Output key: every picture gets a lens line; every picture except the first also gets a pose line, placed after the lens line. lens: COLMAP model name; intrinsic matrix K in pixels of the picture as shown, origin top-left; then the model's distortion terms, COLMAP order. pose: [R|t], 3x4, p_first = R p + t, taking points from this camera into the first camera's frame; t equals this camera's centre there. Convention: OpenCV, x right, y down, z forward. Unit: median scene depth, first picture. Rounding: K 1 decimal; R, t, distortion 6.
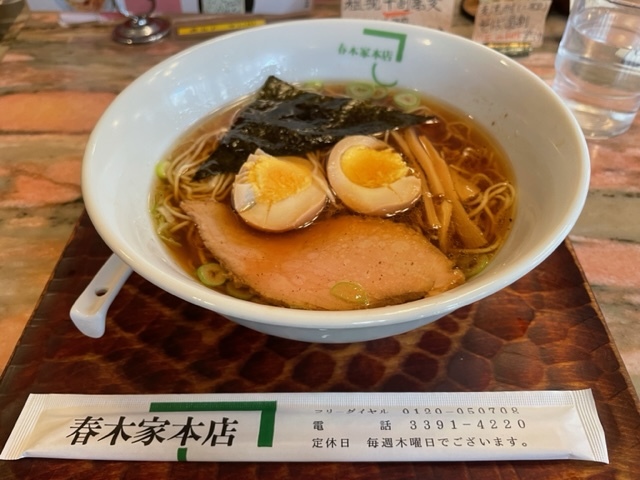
lens RADIAL K [[486.8, 0, 320.9], [0, 486.8, 238.4], [0, 0, 1]] dist [0.063909, 0.000683]
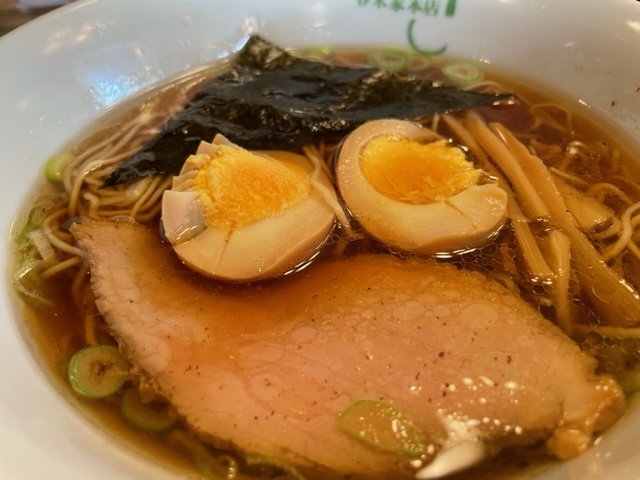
lens RADIAL K [[486.8, 0, 319.5], [0, 486.8, 237.9], [0, 0, 1]] dist [0.063909, 0.000683]
pose [[0.999544, 0.020575, -0.022120, 0.007208], [-0.021662, 0.998511, -0.050073, -0.034061], [0.021057, 0.050529, 0.998501, 0.436393]]
